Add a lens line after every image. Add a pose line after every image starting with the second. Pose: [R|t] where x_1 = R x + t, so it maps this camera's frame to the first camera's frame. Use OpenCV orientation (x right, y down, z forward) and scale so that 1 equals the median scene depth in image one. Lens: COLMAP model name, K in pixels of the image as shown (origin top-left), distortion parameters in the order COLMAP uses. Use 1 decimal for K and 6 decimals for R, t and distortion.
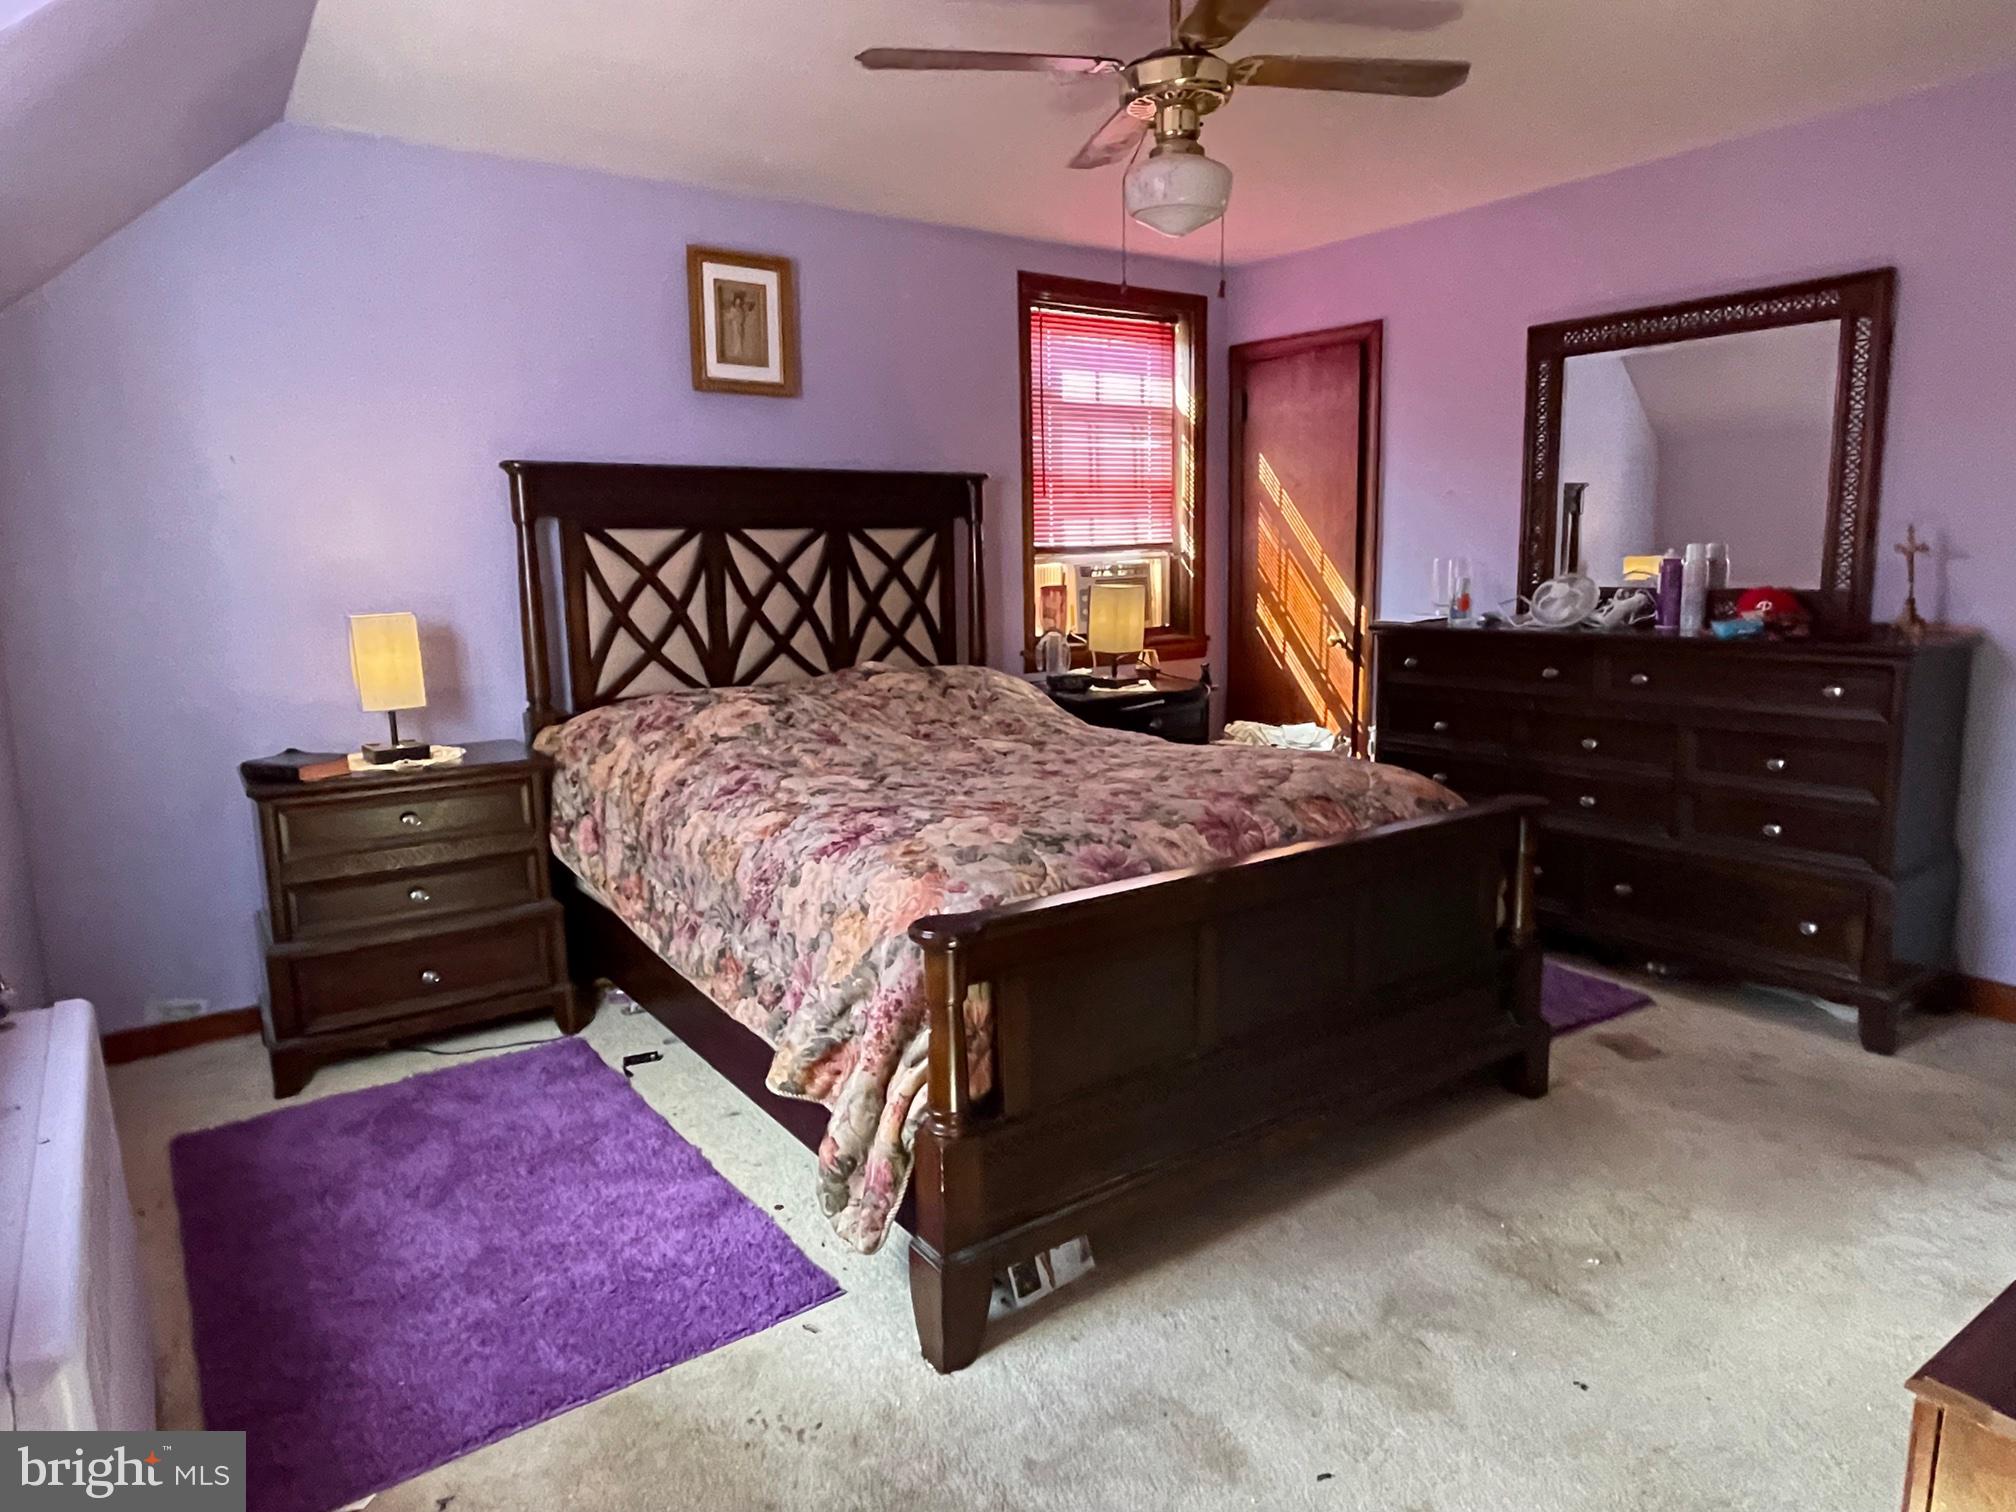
lens RADIAL K [[1236.7, 0, 1002.7], [0, 1236.7, 748.1], [0, 0, 1]] dist [0.000928, -0.001503]
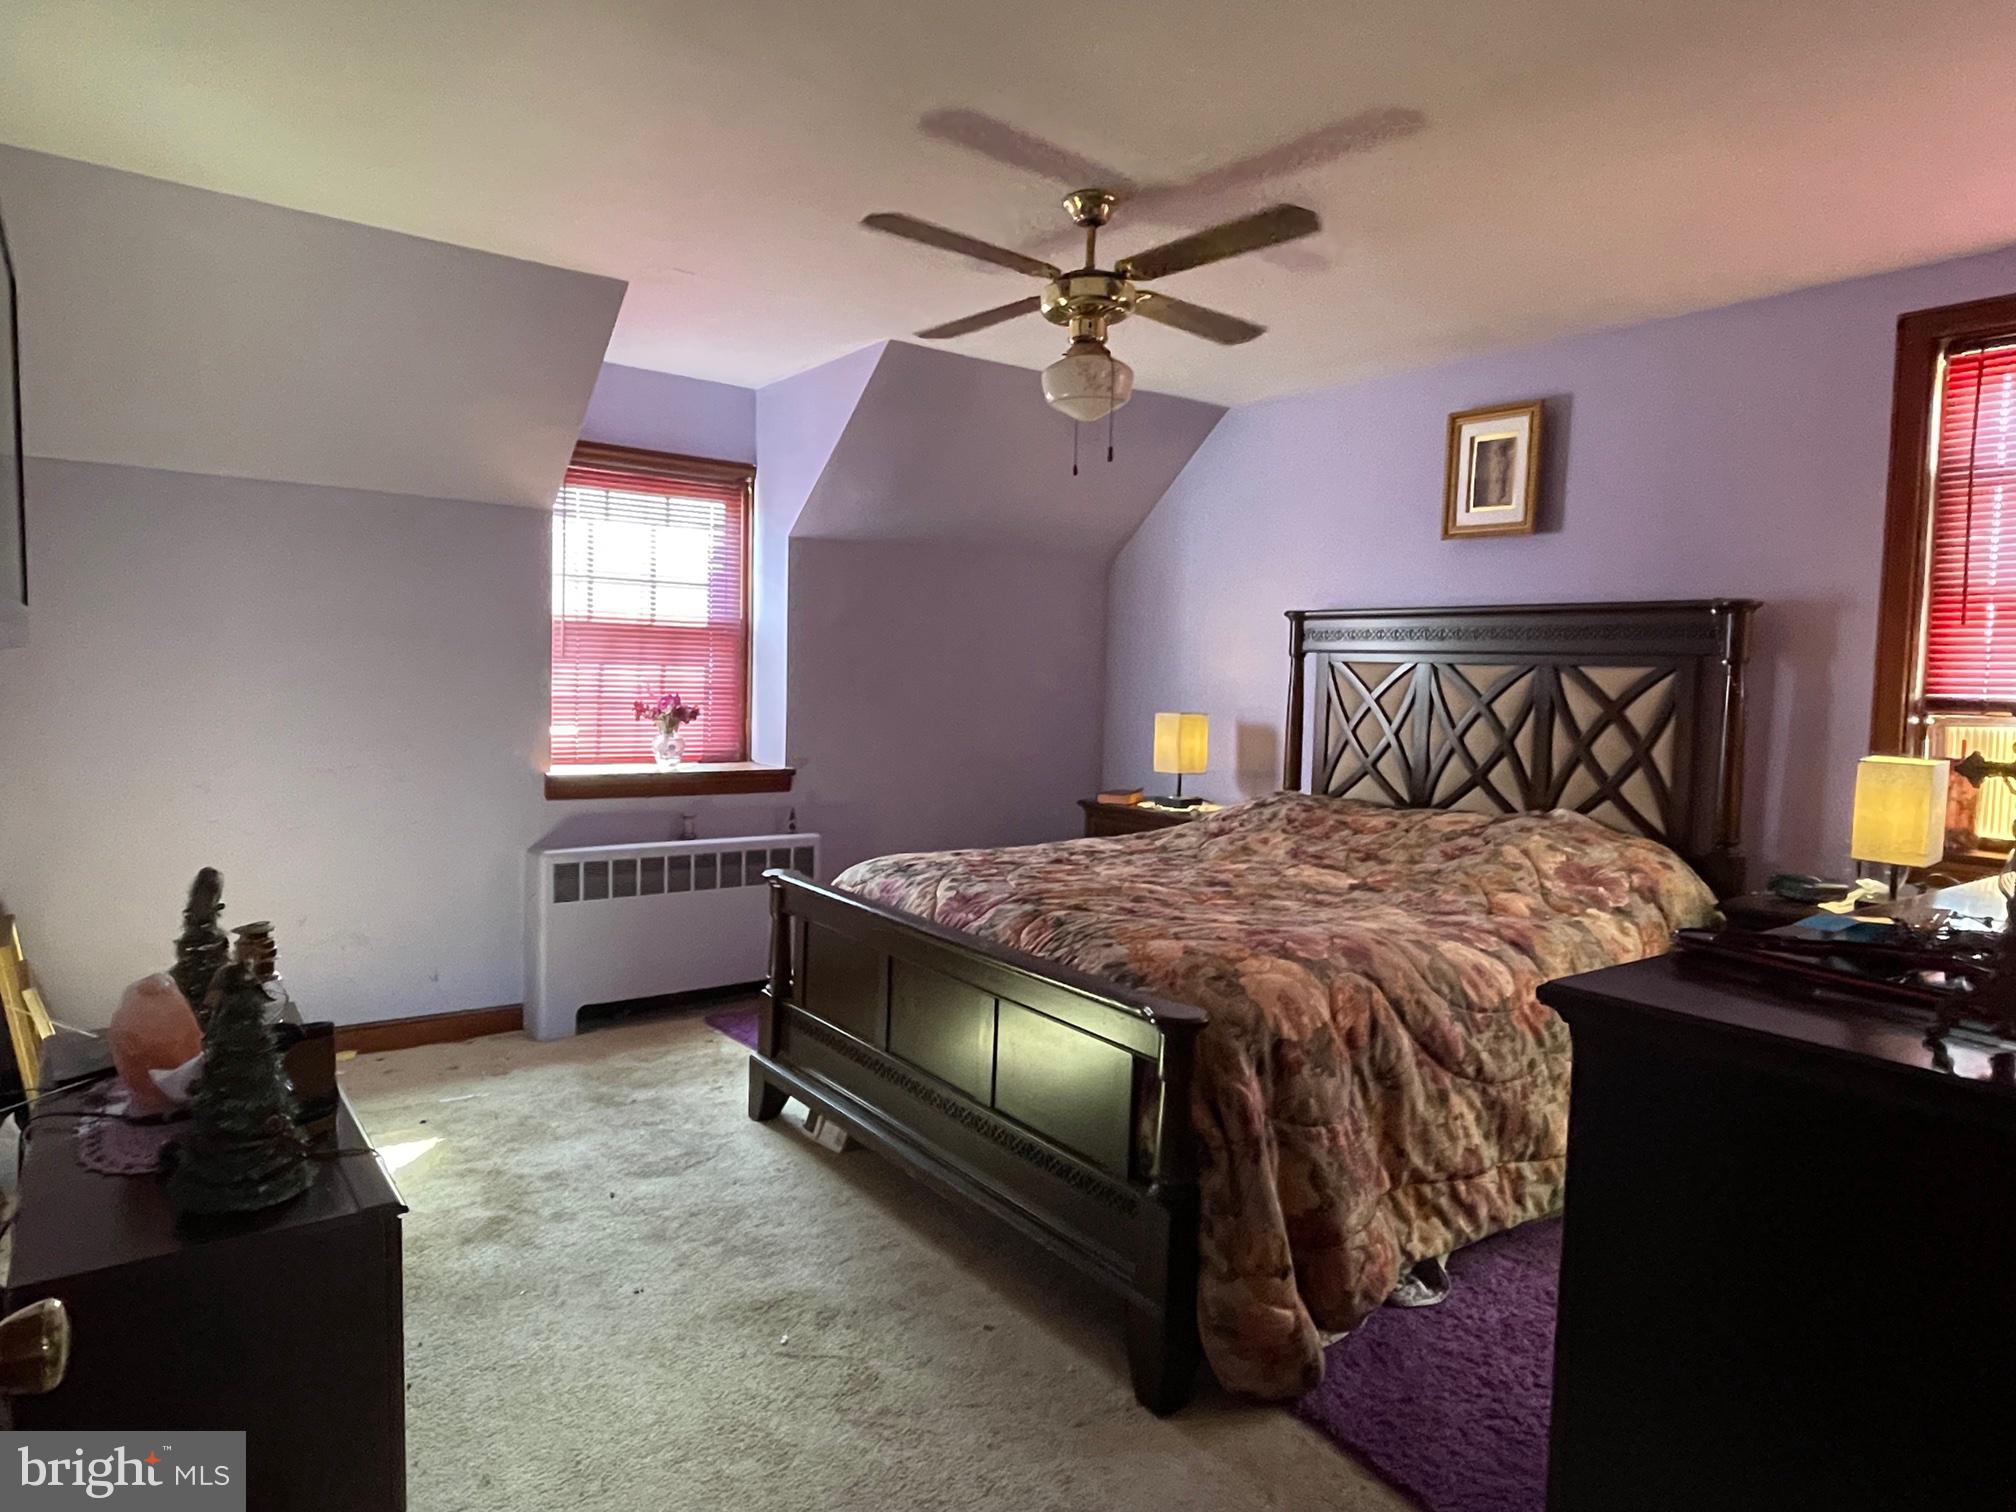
lens RADIAL K [[1236.7, 0, 1002.7], [0, 1236.7, 748.1], [0, 0, 1]] dist [0.000928, -0.001503]
pose [[0.013079, 0.086108, -0.996200, 0.830961], [-0.186341, 0.979042, 0.082178, -0.117293], [0.982398, 0.184558, 0.028850, 0.583677]]
